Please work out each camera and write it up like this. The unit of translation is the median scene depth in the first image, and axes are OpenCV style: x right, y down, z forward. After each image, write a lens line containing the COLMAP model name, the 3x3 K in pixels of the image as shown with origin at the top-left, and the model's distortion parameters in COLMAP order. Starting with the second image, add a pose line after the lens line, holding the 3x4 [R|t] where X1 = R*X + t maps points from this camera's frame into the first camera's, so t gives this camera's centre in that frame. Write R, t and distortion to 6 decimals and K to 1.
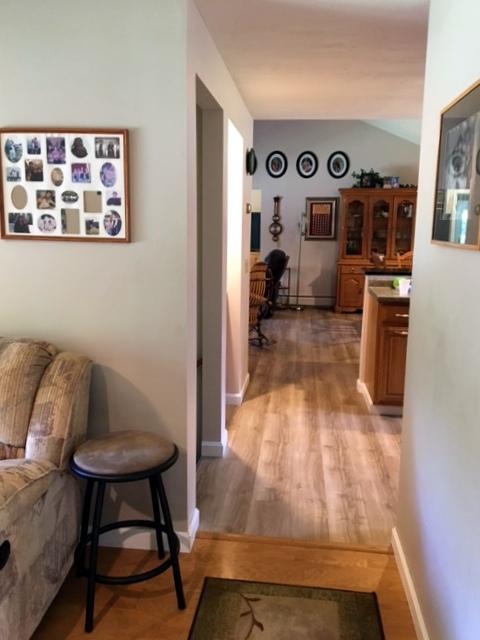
lens RADIAL K [[545.6, 0, 240.0], [0, 545.6, 320.0], [0, 0, 1]] dist [0.096385, -0.142820]
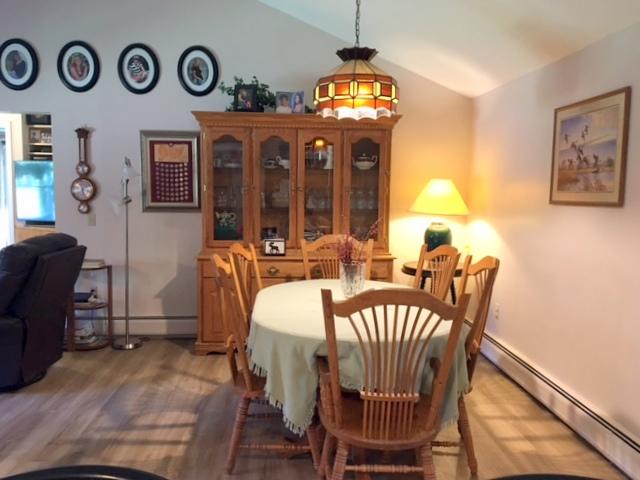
lens RADIAL K [[545.6, 0, 320.0], [0, 545.6, 240.0], [0, 0, 1]] dist [0.096385, -0.142820]
pose [[0.983885, -0.020341, 0.177639, 0.195216], [0.032829, 0.997169, -0.067643, -0.078874], [-0.175760, 0.072385, 0.981768, 0.465733]]
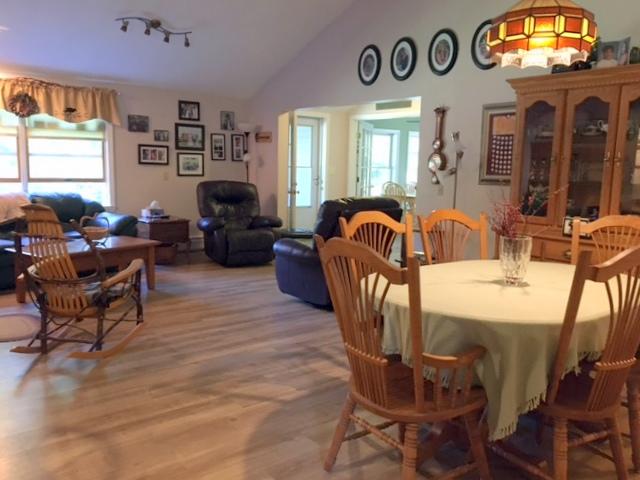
lens RADIAL K [[534.0, 0, 320.0], [0, 534.0, 240.0], [0, 0, 1]] dist [0.078915, -0.141583]
pose [[0.713035, 0.103059, -0.693513, 0.392187], [-0.136839, 0.990572, 0.006512, -0.073278], [0.687646, 0.090256, 0.720415, 0.522449]]
